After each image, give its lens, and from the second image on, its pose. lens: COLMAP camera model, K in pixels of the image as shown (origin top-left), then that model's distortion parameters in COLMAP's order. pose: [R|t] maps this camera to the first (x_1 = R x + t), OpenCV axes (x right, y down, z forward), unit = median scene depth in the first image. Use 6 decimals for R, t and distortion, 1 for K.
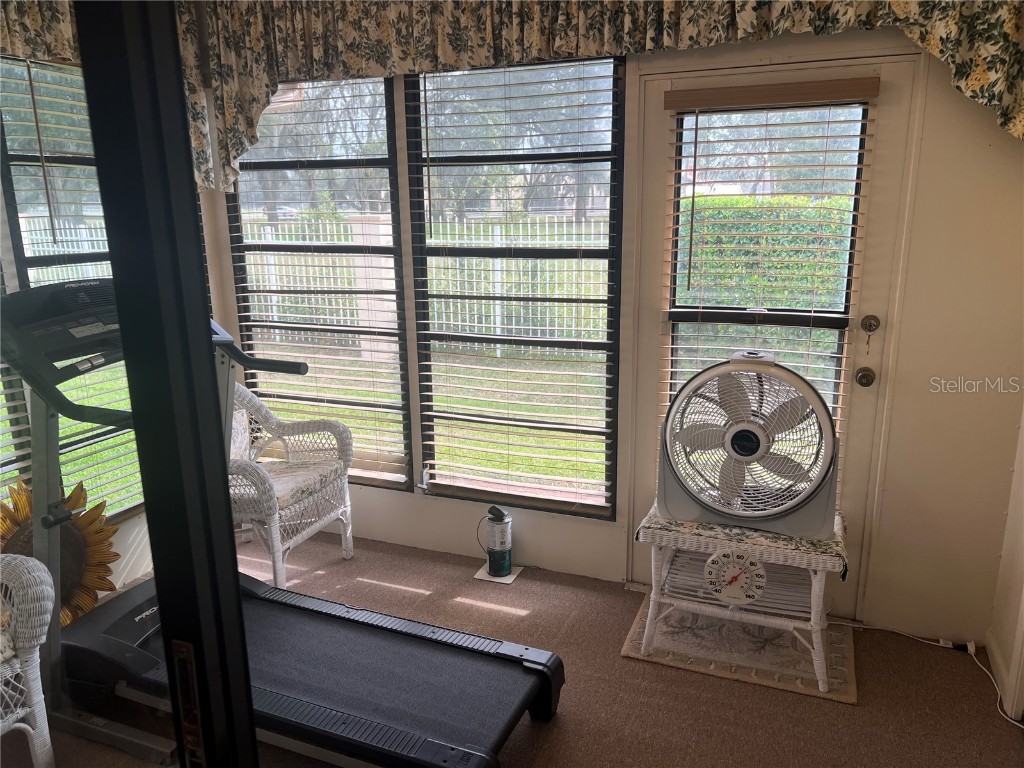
lens RADIAL K [[781.5, 0, 514.9], [0, 781.5, 389.2], [0, 0, 1]] dist [0.078548, -0.079577]
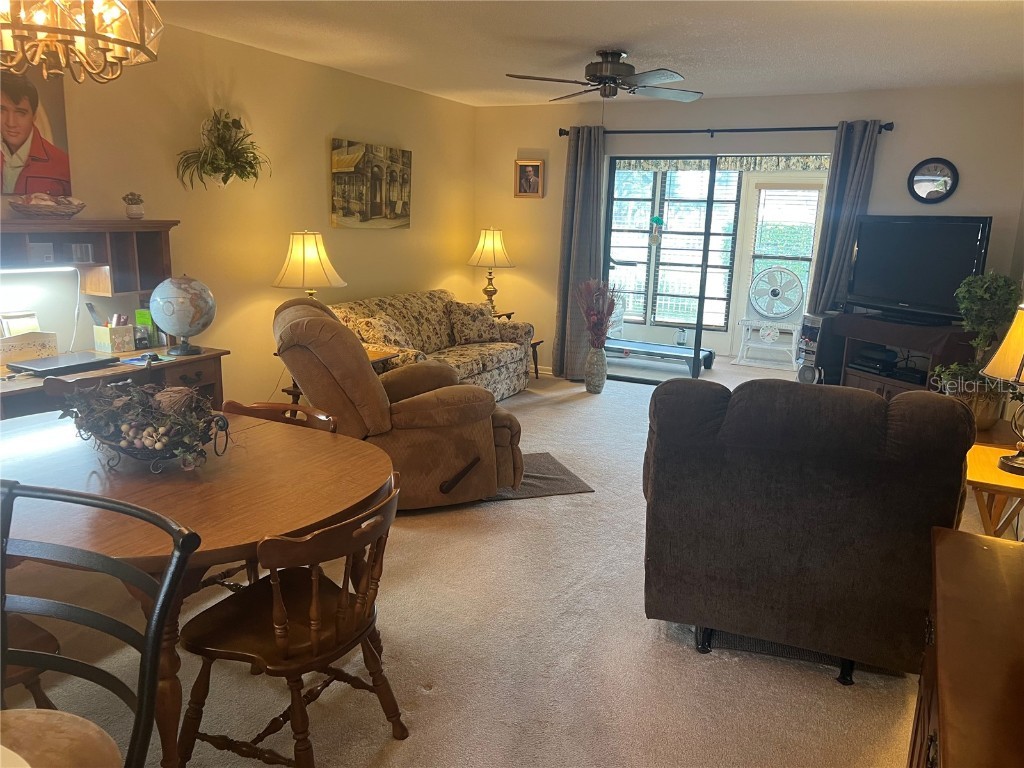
lens RADIAL K [[781.5, 0, 514.9], [0, 781.5, 389.2], [0, 0, 1]] dist [0.078548, -0.079577]
pose [[0.997106, 0.042059, -0.063322, -0.464867], [-0.039675, 0.998472, 0.038459, 0.313361], [0.064843, -0.035836, 0.997252, -1.947186]]
